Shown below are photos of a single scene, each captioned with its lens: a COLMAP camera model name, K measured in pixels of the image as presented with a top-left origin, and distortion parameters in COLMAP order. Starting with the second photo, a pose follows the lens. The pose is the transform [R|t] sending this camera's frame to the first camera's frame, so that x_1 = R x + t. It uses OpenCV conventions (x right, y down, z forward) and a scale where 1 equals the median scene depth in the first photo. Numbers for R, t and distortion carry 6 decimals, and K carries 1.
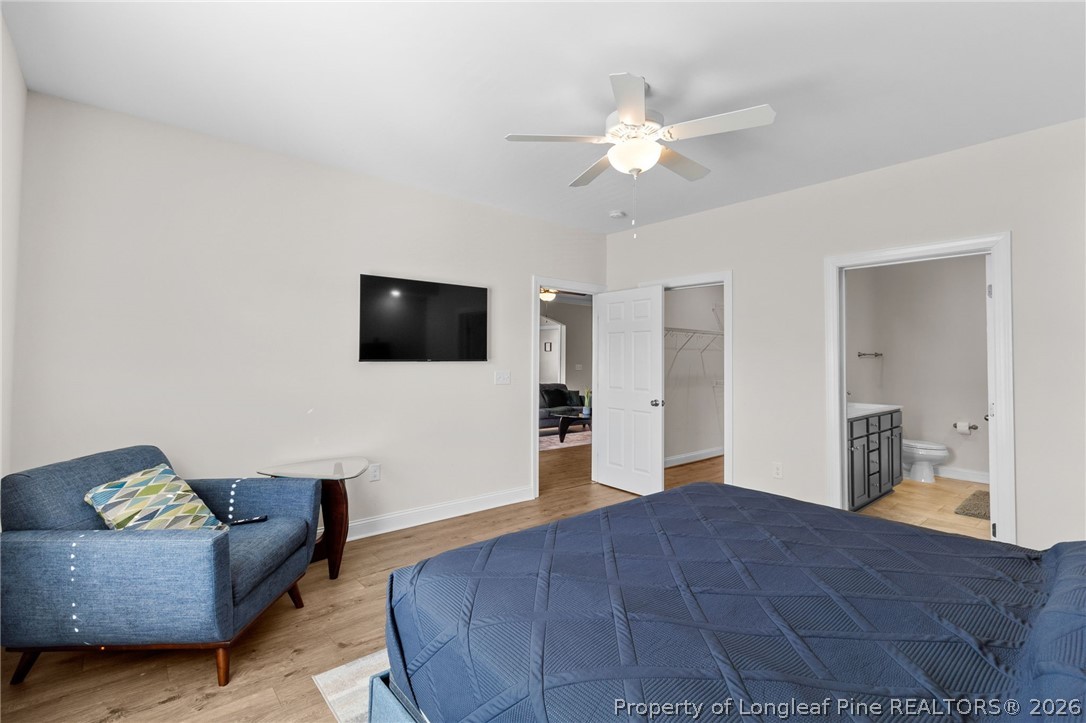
lens RADIAL K [[496.4, 0, 541.9], [0, 496.4, 339.4], [0, 0, 1]] dist [0.000171, -0.000249]
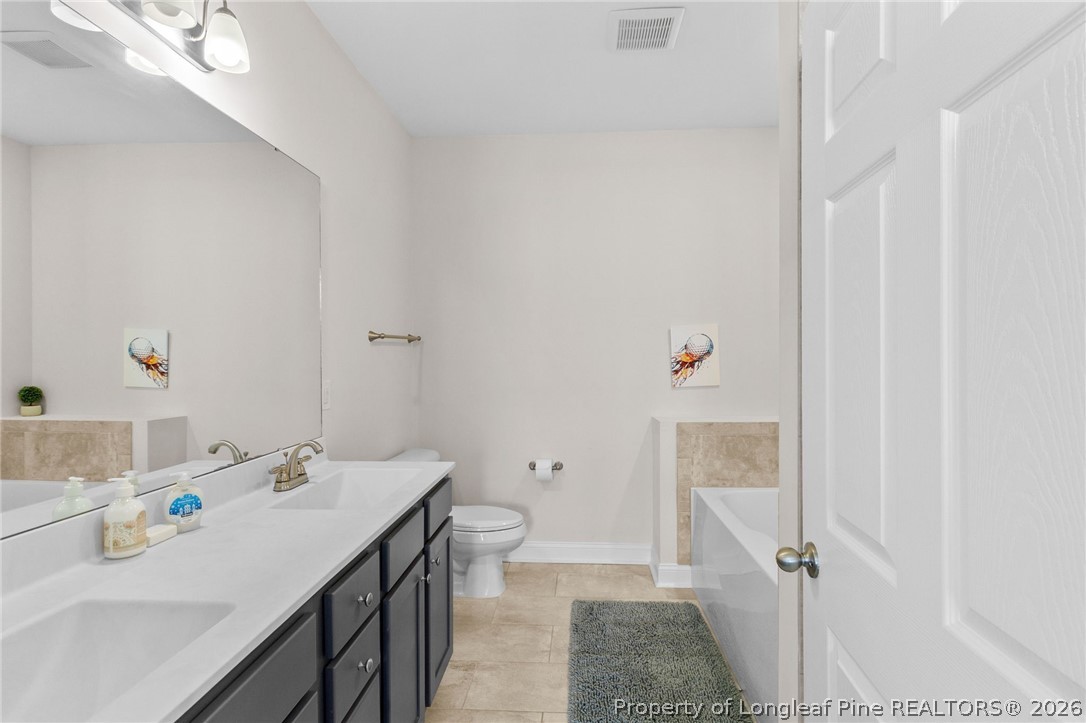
lens RADIAL K [[496.4, 0, 541.9], [0, 496.4, 339.4], [0, 0, 1]] dist [0.000171, -0.000249]
pose [[0.696513, -0.004542, 0.717530, 0.446470], [-0.008664, 0.999854, 0.014740, 0.025898], [-0.717492, -0.016483, 0.696372, 0.612189]]
